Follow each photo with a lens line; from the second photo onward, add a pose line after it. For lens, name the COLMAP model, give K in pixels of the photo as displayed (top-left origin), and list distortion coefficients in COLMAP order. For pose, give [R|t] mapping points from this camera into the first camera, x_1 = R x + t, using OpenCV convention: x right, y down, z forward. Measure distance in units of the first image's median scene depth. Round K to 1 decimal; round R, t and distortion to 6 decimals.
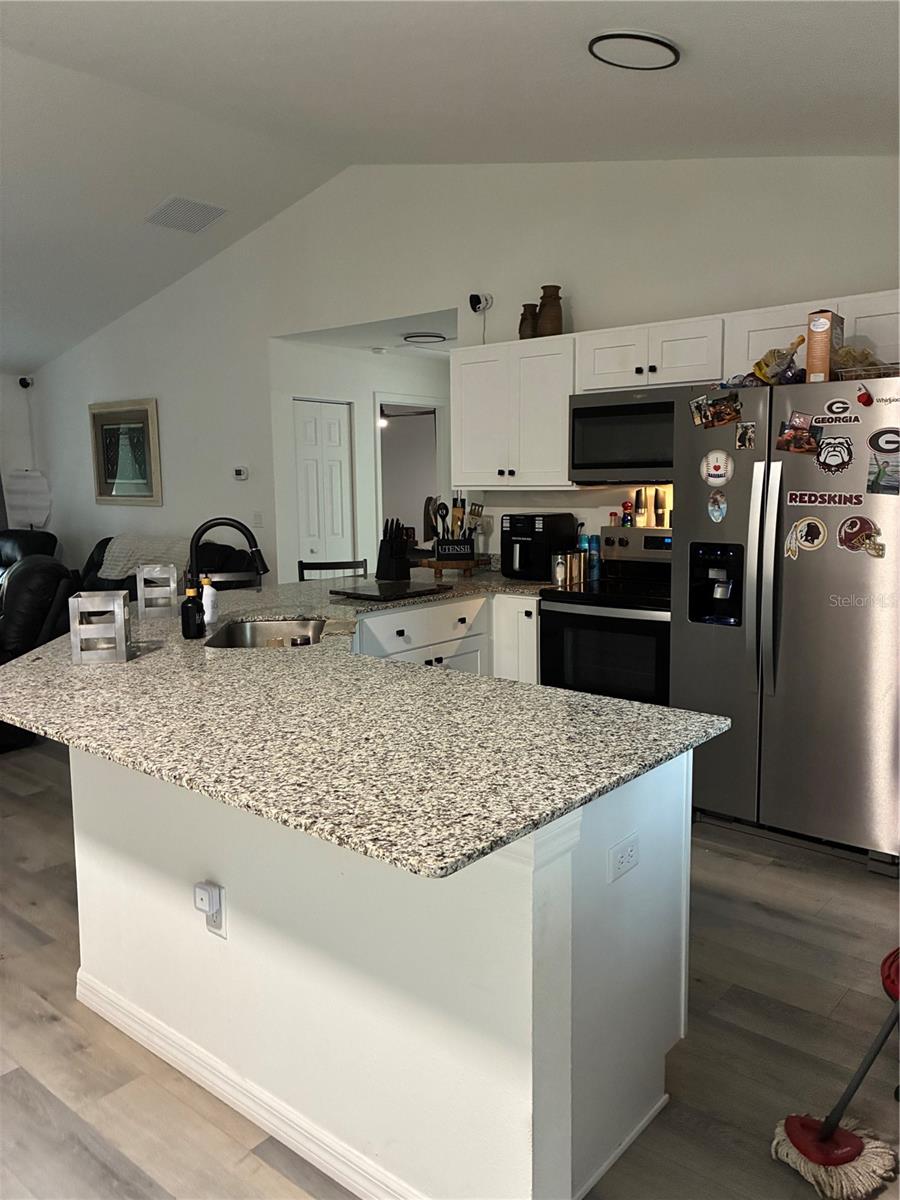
lens RADIAL K [[901.2, 0, 453.4], [0, 901.2, 595.3], [0, 0, 1]] dist [0.032269, -0.049400]
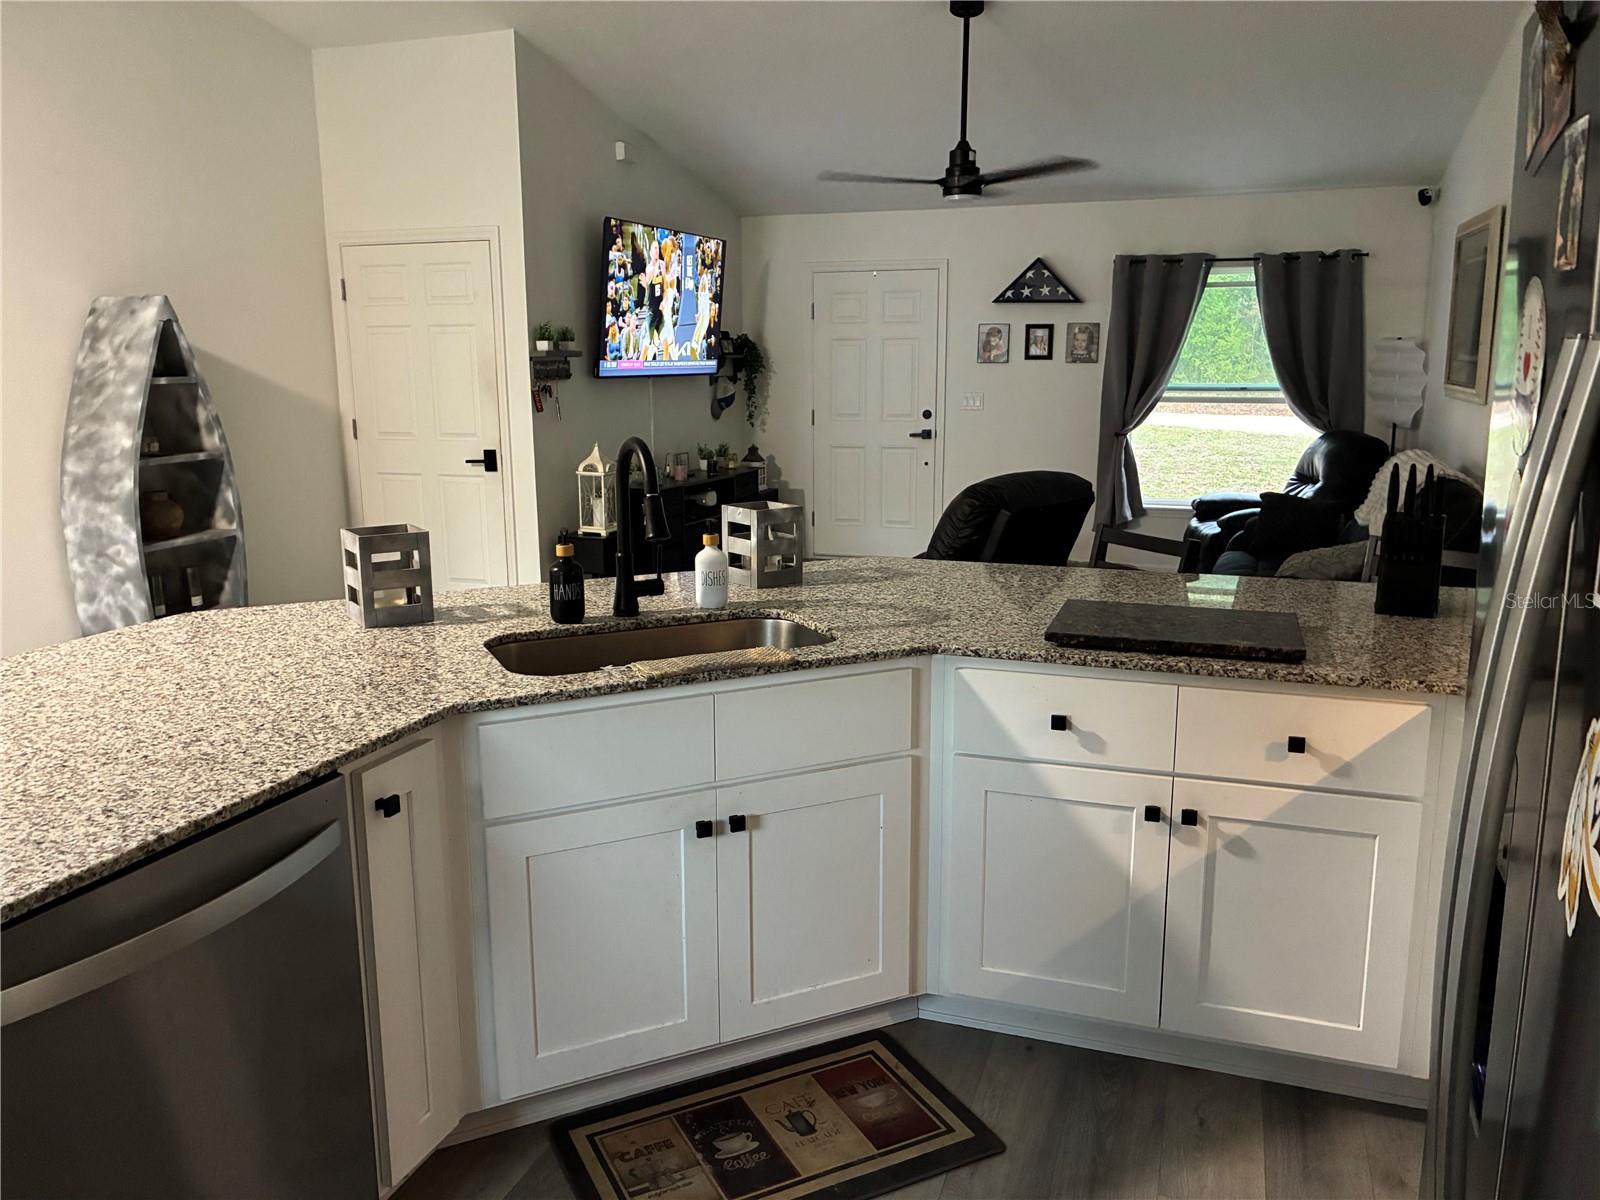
lens RADIAL K [[1201.6, 0, 798.6], [0, 1201.6, 597.2], [0, 0, 1]] dist [0.032269, -0.049400]
pose [[0.348998, 0.191498, -0.917349, 0.511656], [-0.117317, 0.980126, 0.159971, -0.116284], [0.929751, 0.051791, 0.364528, 0.784295]]
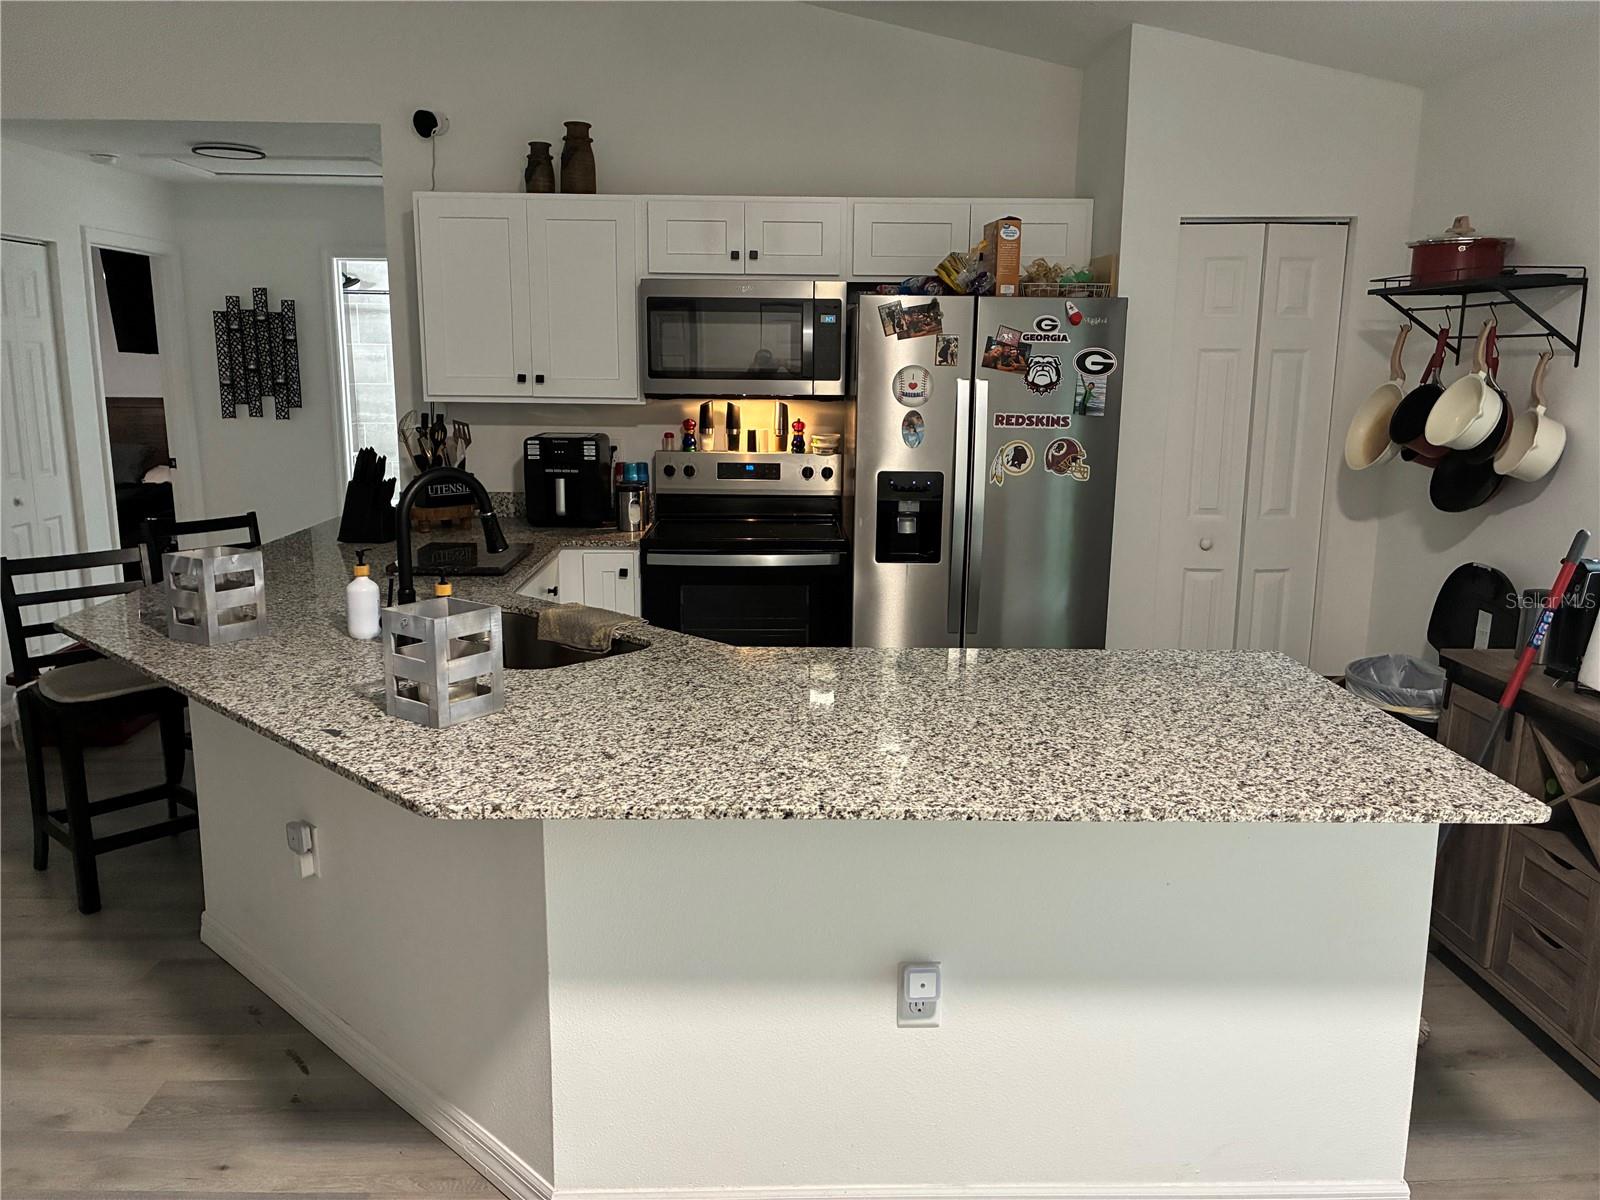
lens RADIAL K [[1201.6, 0, 798.6], [0, 1201.6, 597.2], [0, 0, 1]] dist [0.032269, -0.049400]
pose [[0.754258, -0.111924, 0.646969, -0.621568], [0.069307, 0.993431, 0.091060, -0.055077], [-0.652910, -0.023844, 0.757060, 0.199121]]
